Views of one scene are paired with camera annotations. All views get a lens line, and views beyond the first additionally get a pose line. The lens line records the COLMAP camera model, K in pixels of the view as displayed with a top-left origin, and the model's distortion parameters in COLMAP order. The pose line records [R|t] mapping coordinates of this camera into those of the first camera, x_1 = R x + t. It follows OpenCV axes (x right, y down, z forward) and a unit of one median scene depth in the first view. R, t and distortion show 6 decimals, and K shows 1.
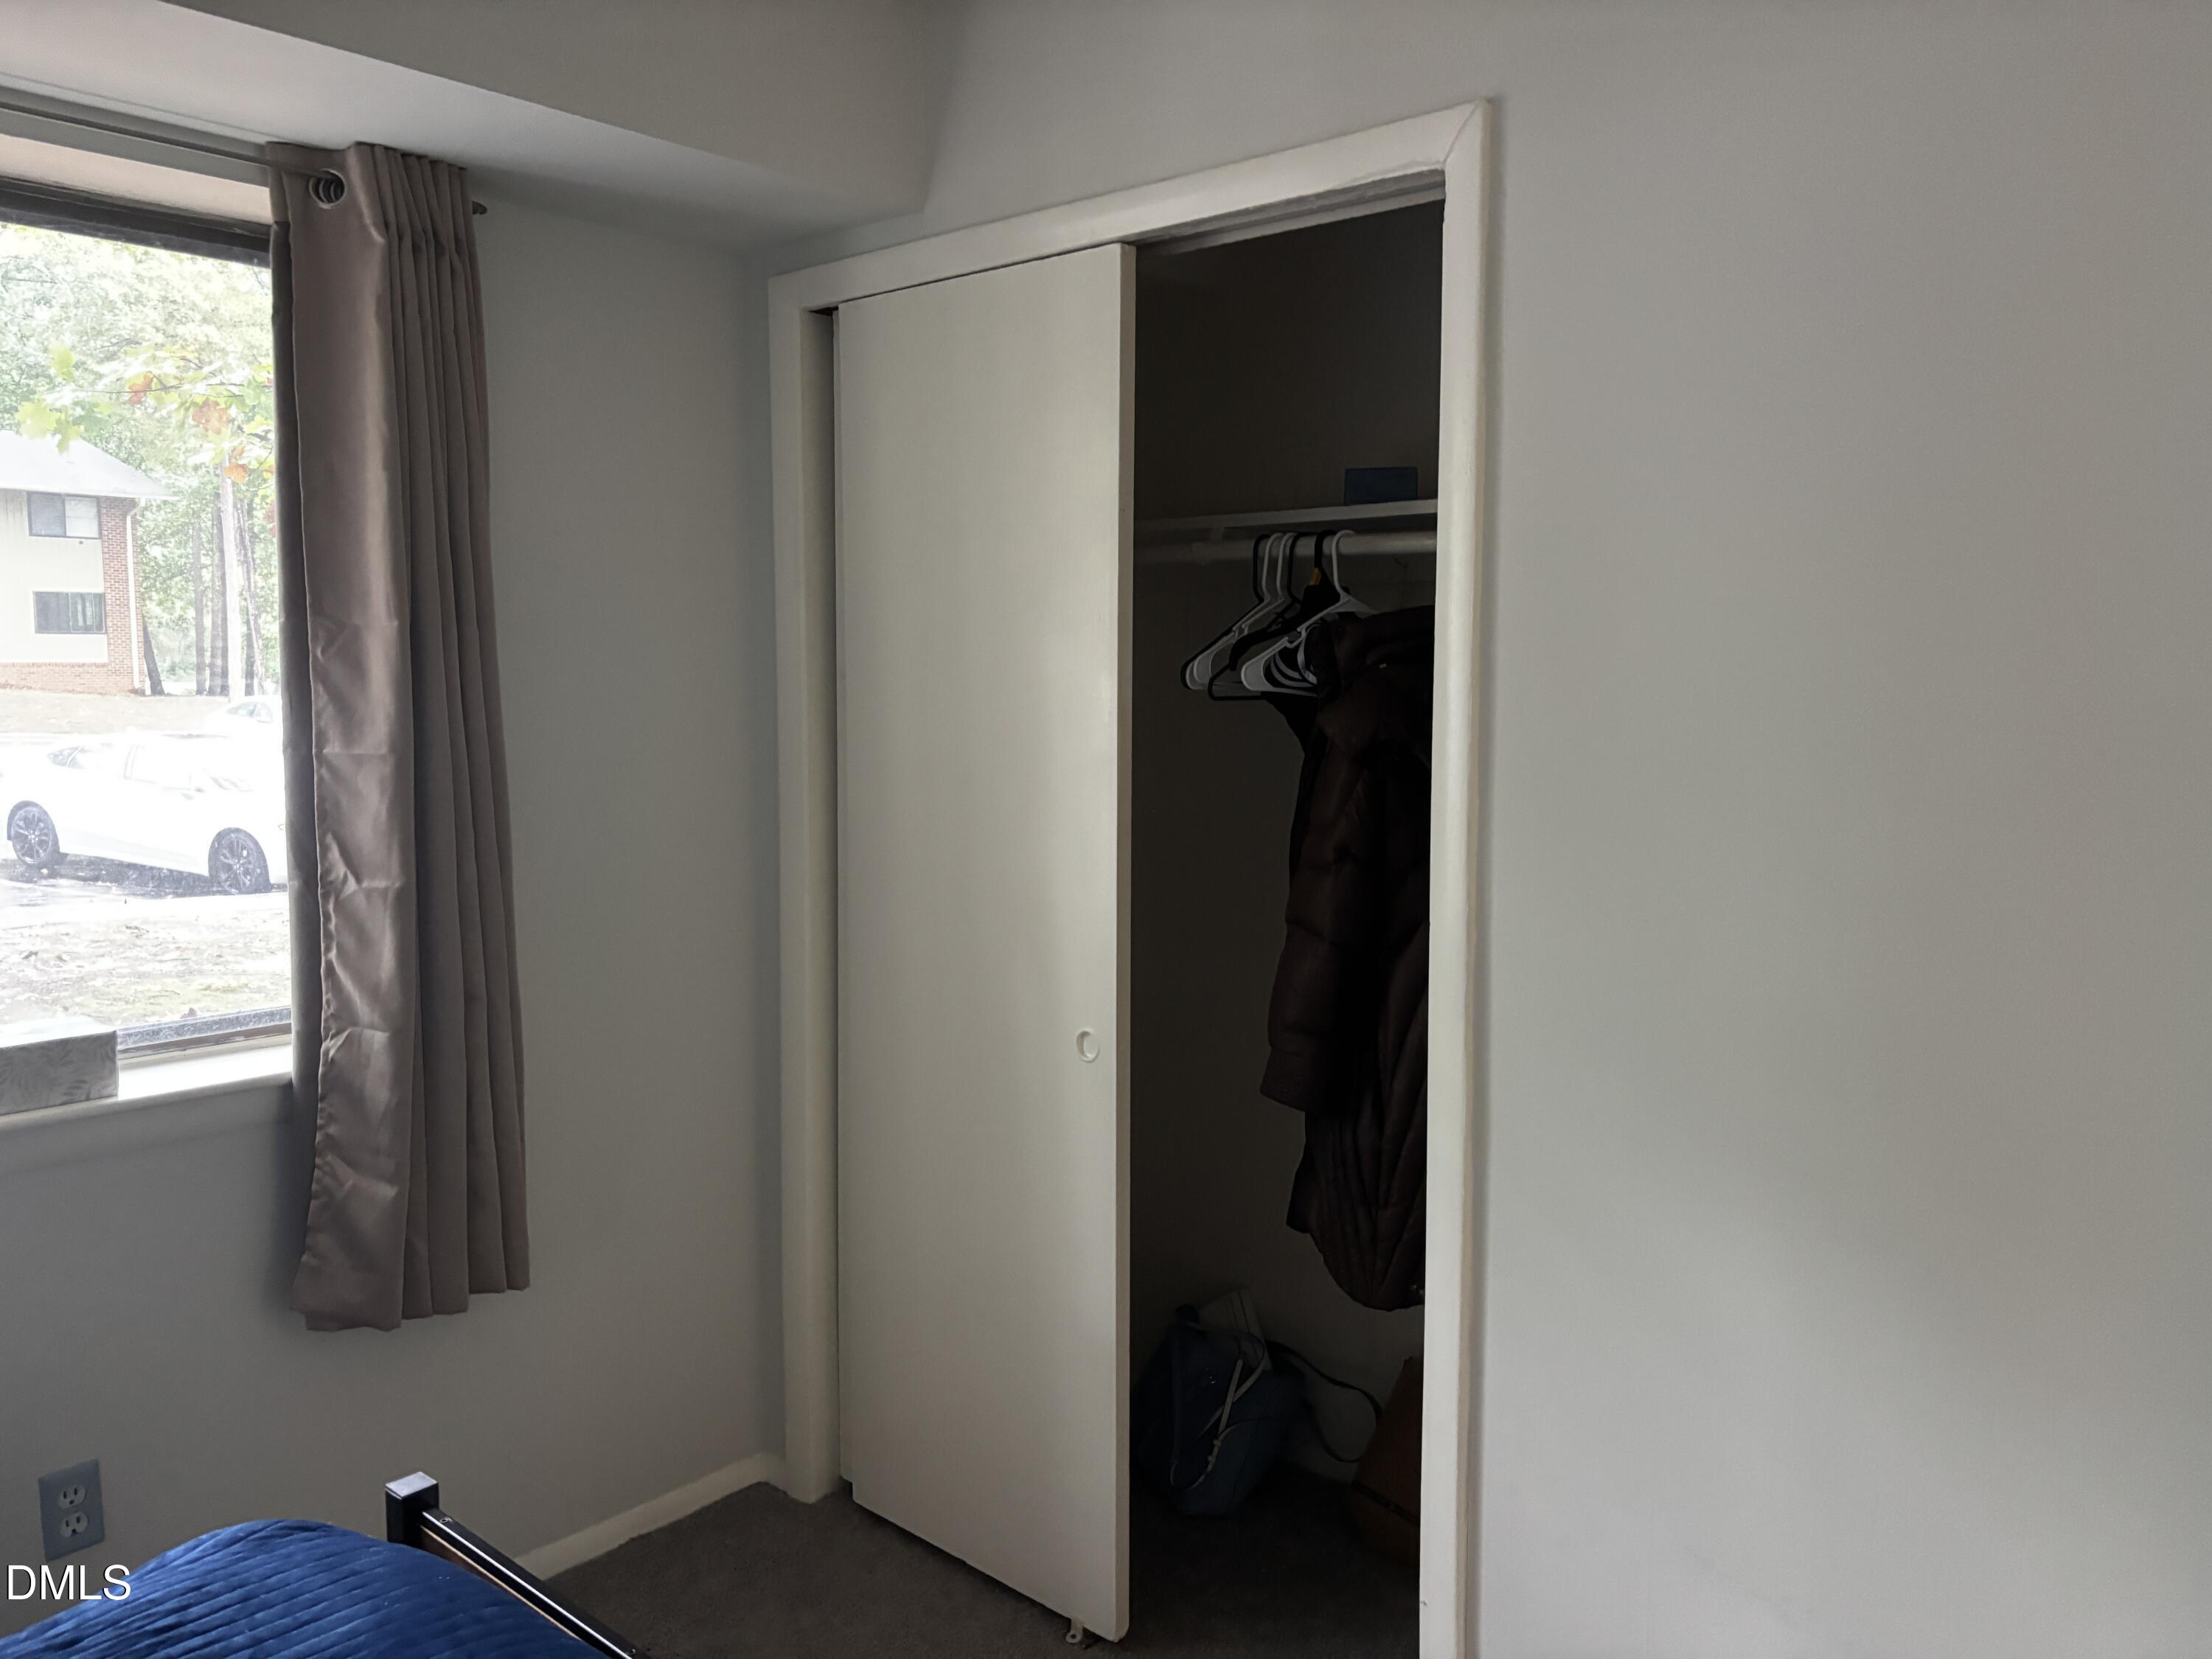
lens RADIAL K [[1698.0, 0, 1106.0], [0, 1698.0, 829.5], [0, 0, 1]] dist [-0.003761, -0.005227]
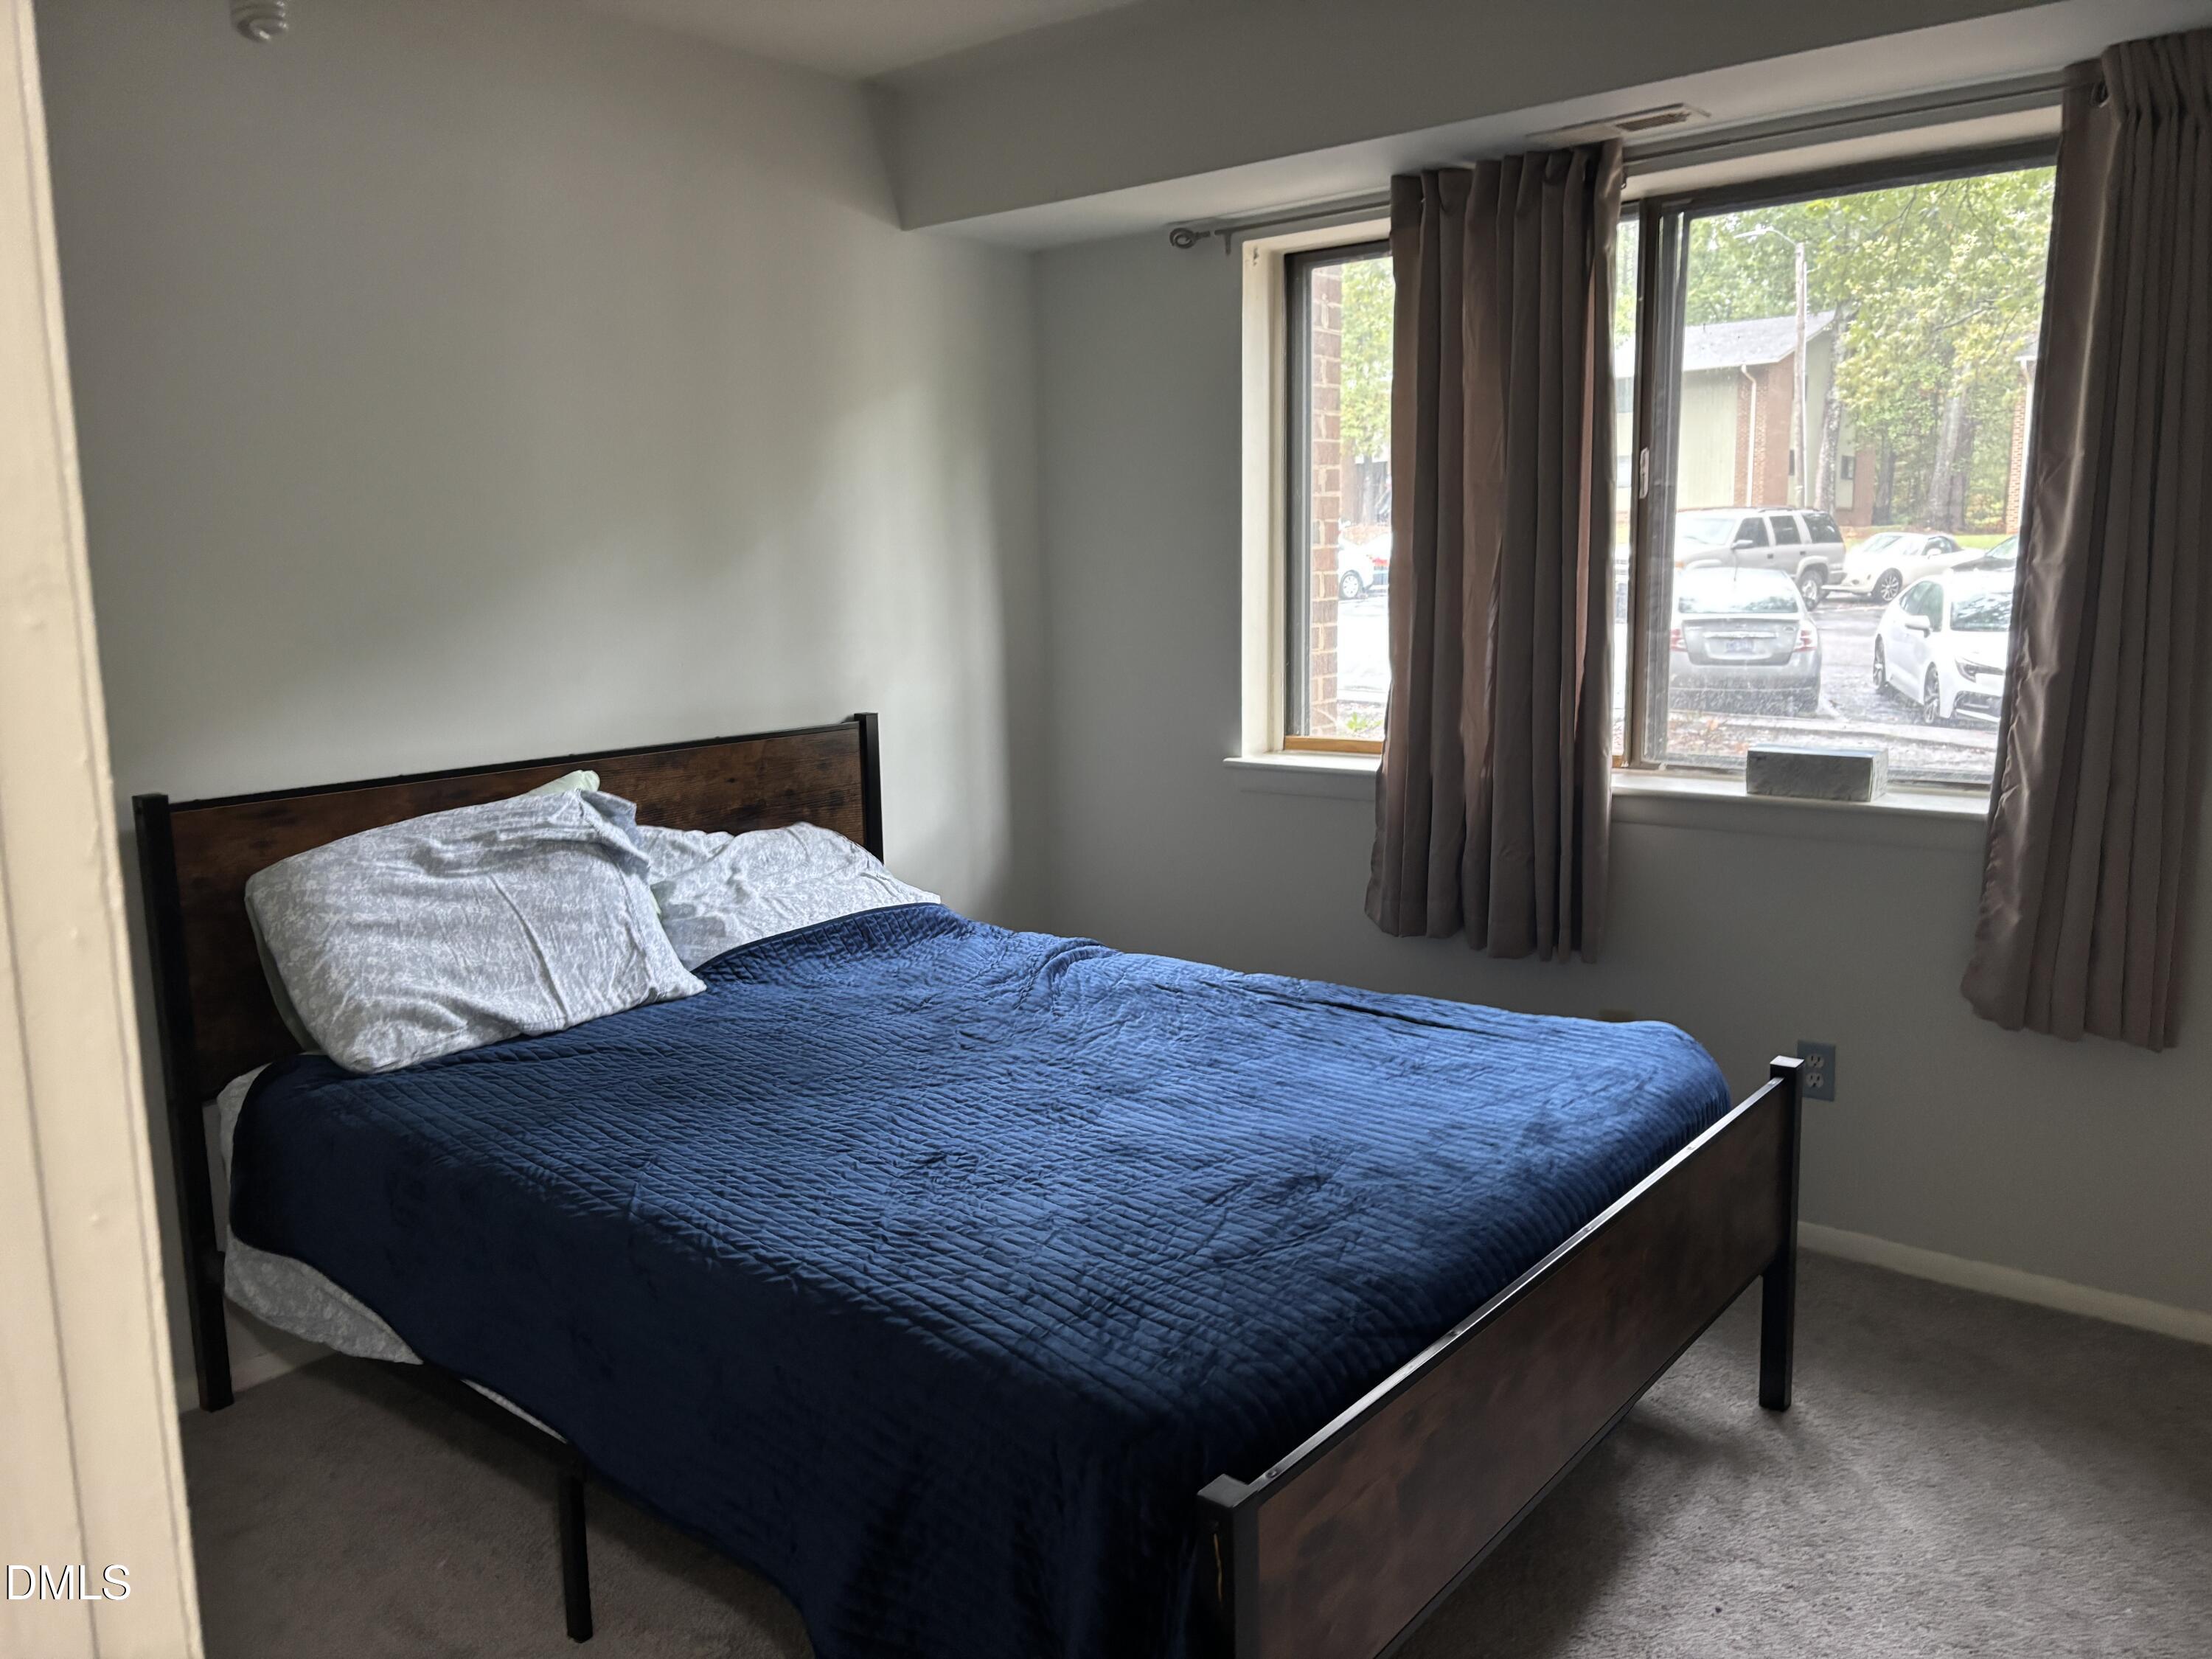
lens RADIAL K [[1698.0, 0, 1106.0], [0, 1698.0, 829.5], [0, 0, 1]] dist [-0.003761, -0.005227]
pose [[0.071346, 0.148172, -0.986385, 0.751353], [-0.083251, 0.986339, 0.142143, 0.028411], [0.993971, 0.071976, 0.082707, 0.232499]]
